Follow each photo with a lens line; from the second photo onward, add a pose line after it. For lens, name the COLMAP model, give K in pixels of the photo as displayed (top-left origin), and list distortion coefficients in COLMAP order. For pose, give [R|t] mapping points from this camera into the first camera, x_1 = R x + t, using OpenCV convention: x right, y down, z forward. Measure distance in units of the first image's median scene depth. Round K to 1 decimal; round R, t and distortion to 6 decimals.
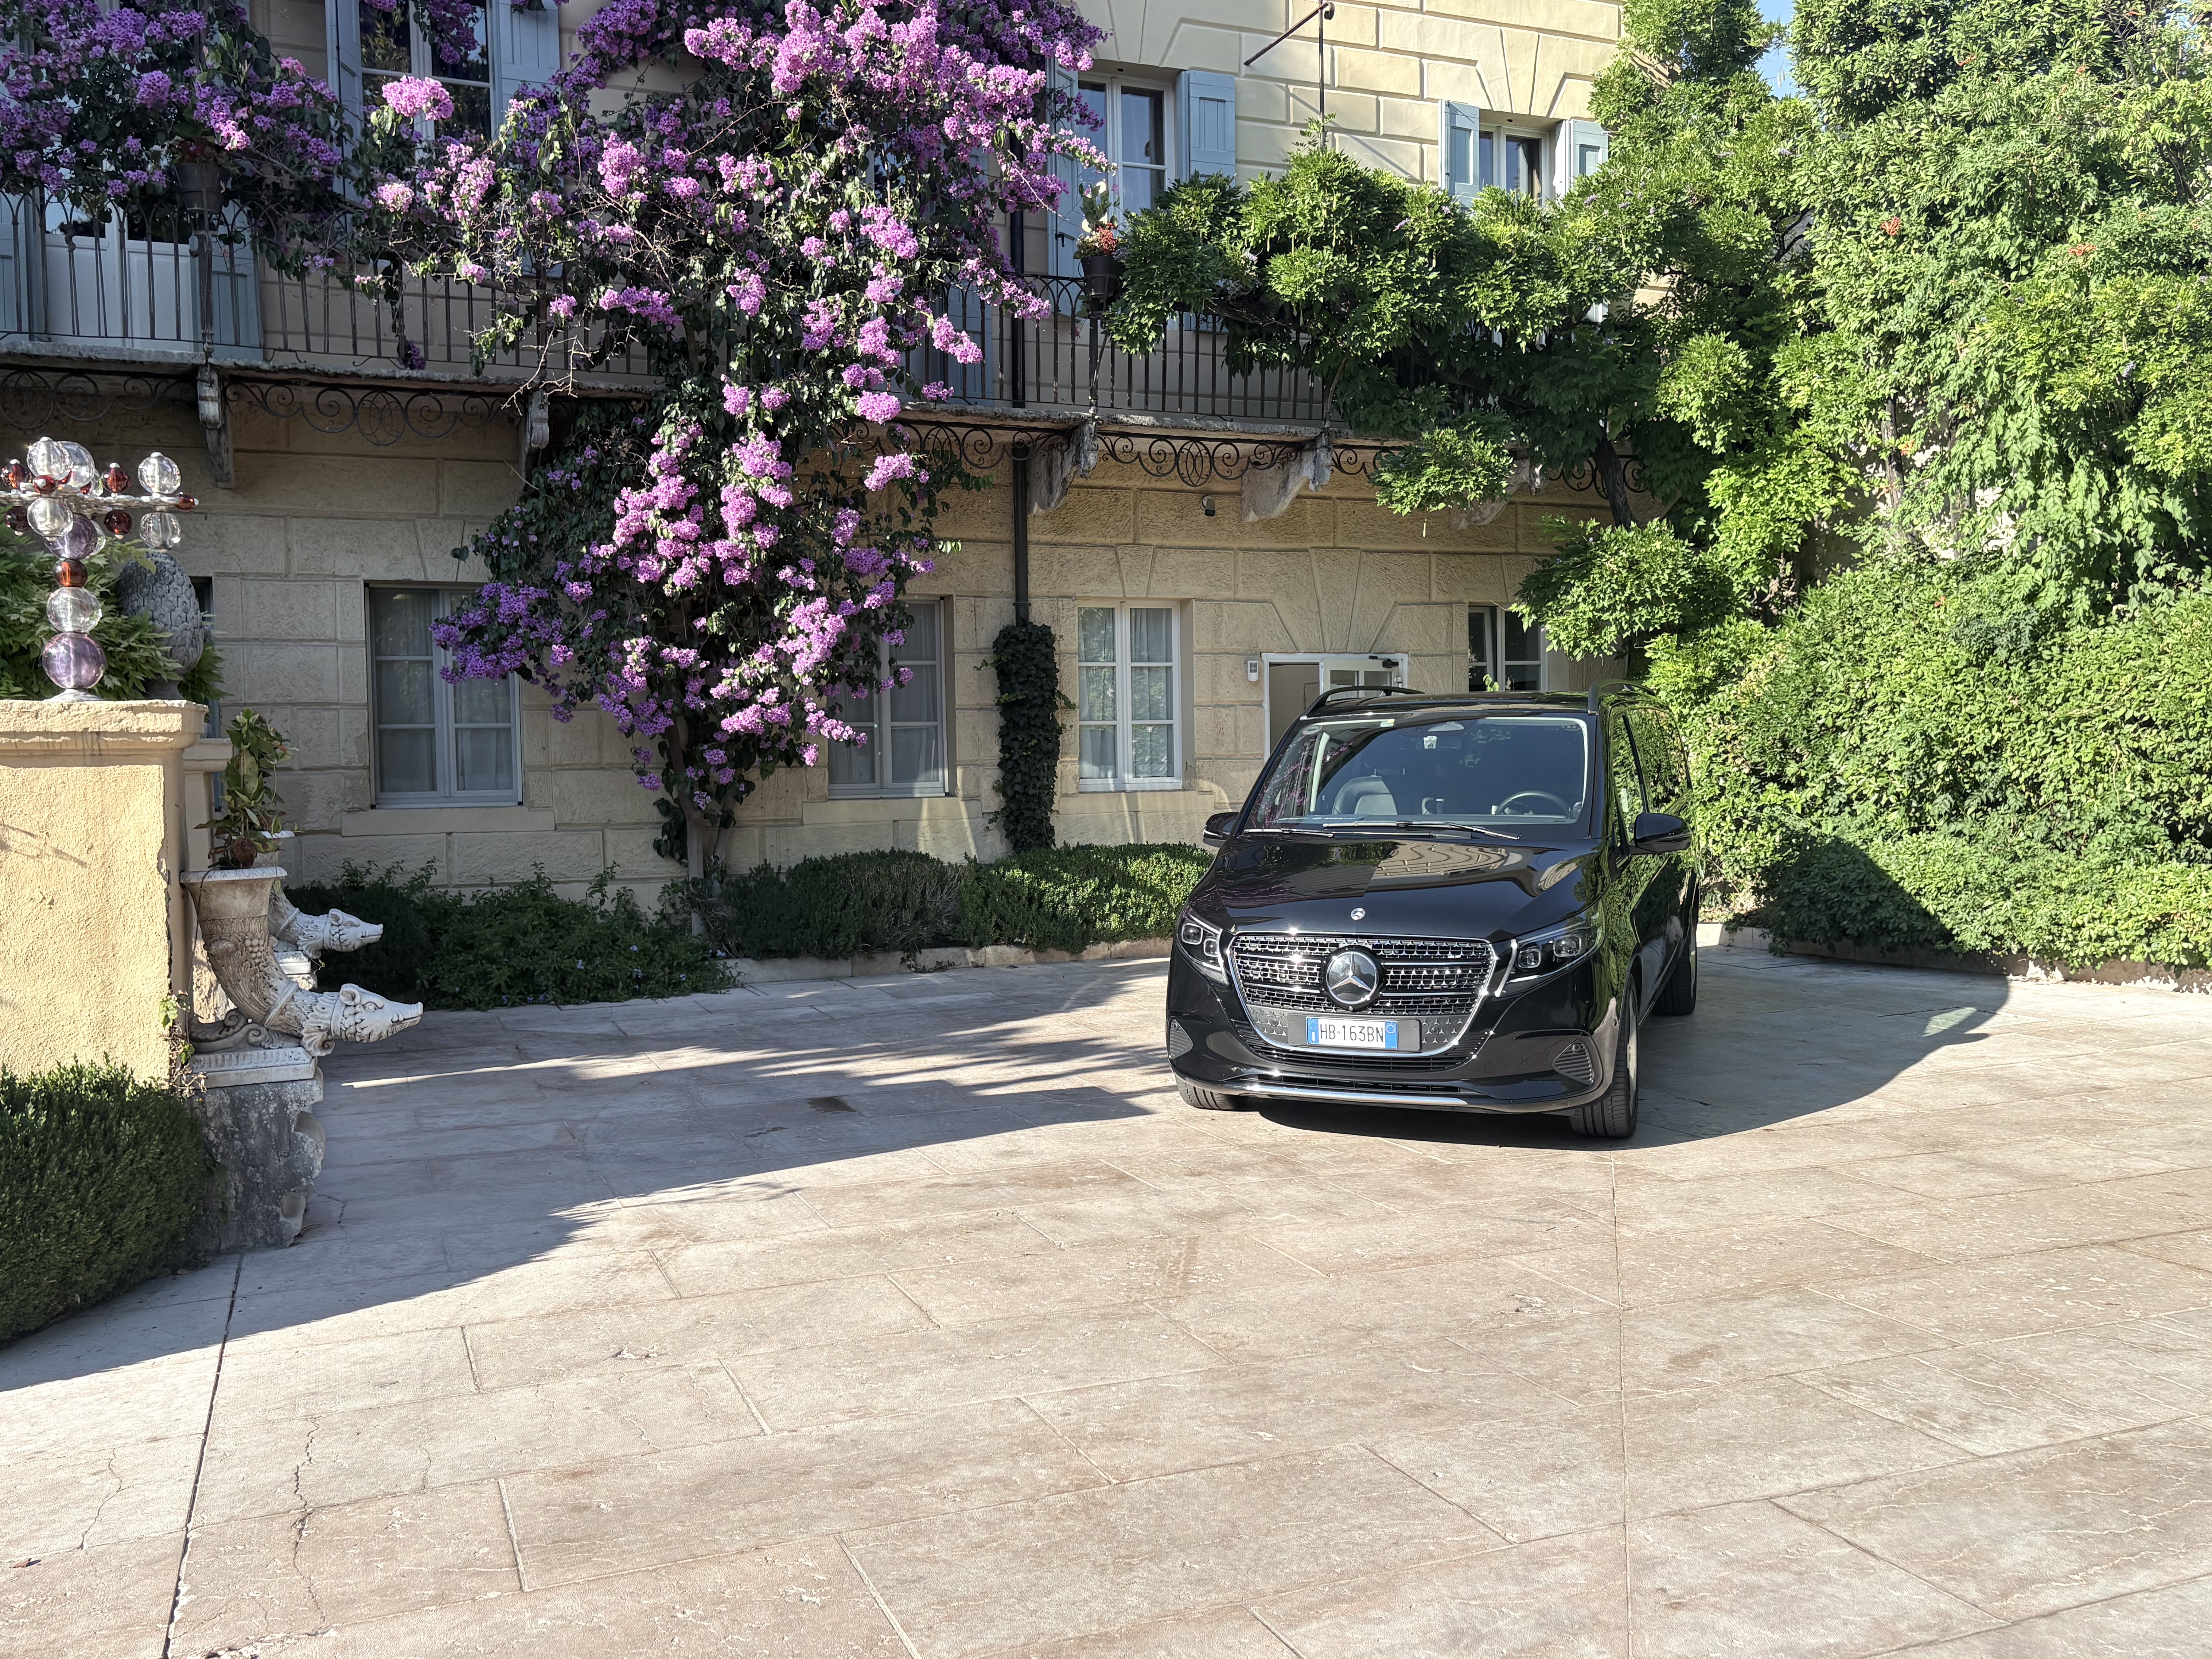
lens RADIAL K [[1864.5, 0, 1103.7], [0, 1864.5, 836.2], [0, 0, 1]] dist [-0.006310, -0.005431]
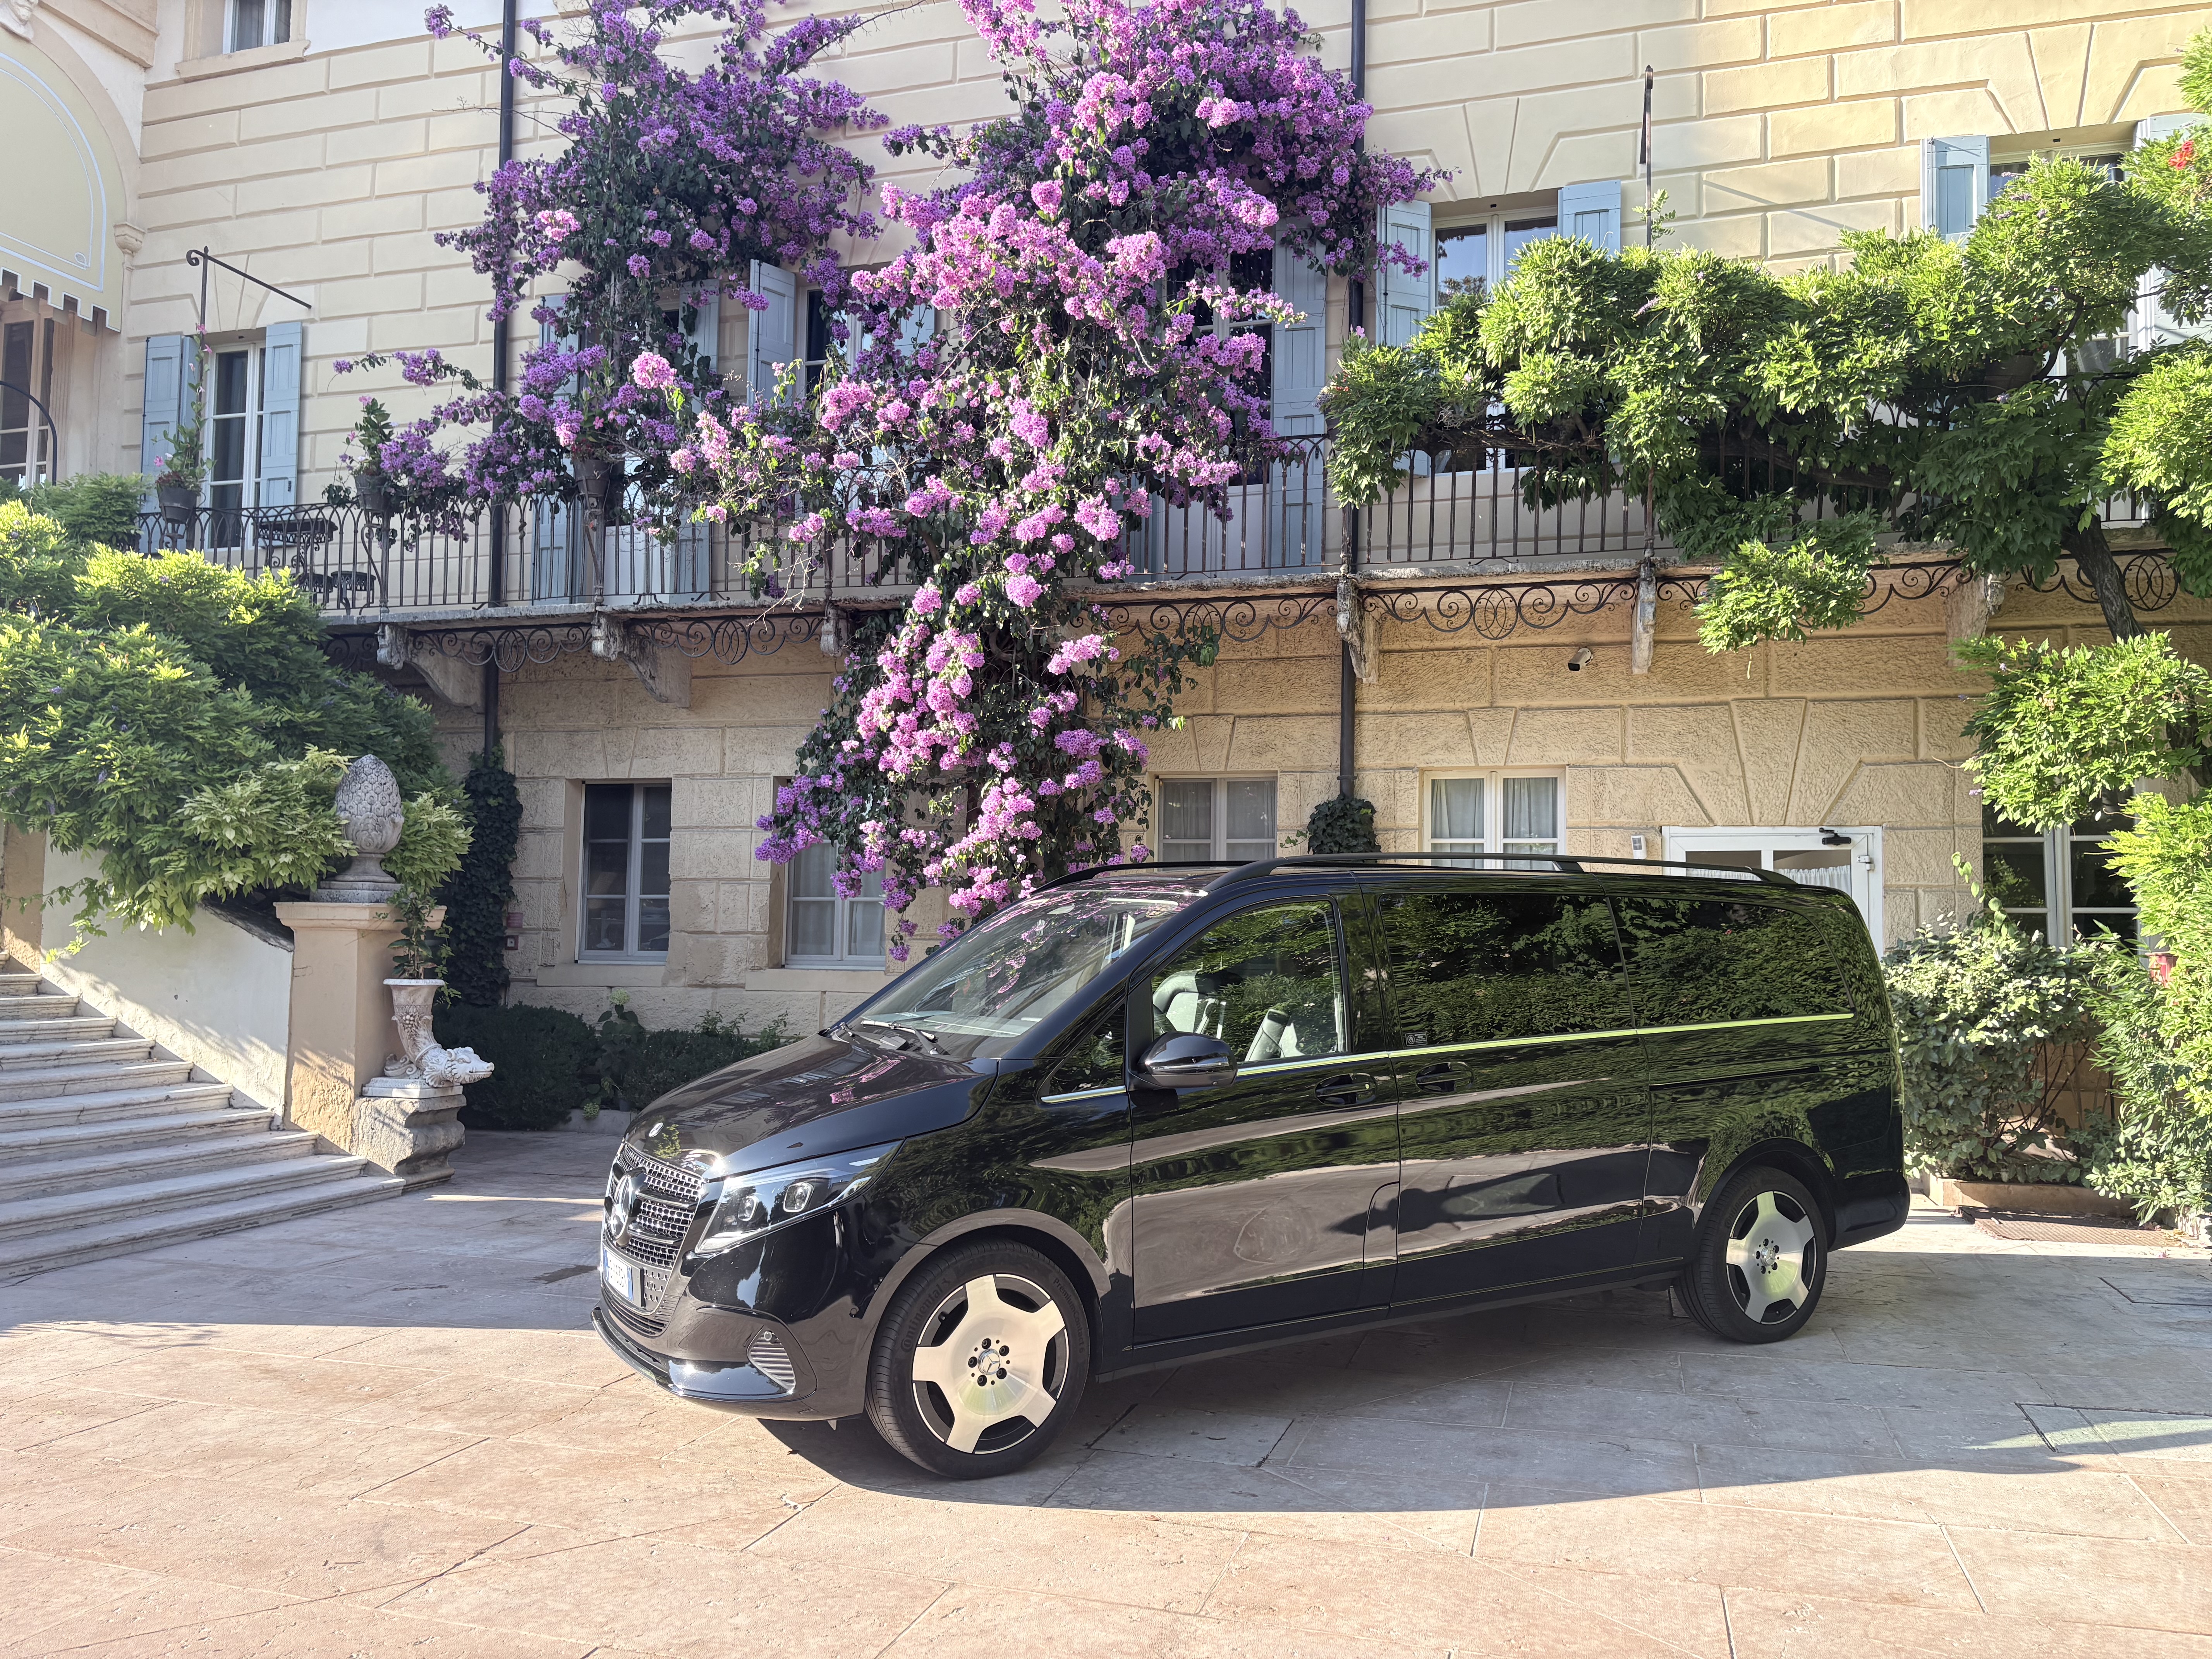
lens RADIAL K [[1690.8, 0, 1104.9], [0, 1690.8, 827.8], [0, 0, 1]] dist [0.003630, -0.007409]
pose [[0.774621, -0.011069, -0.632329, 0.440752], [-0.051723, 0.995388, -0.080787, -0.026738], [0.630307, 0.095285, 0.770476, 0.292589]]
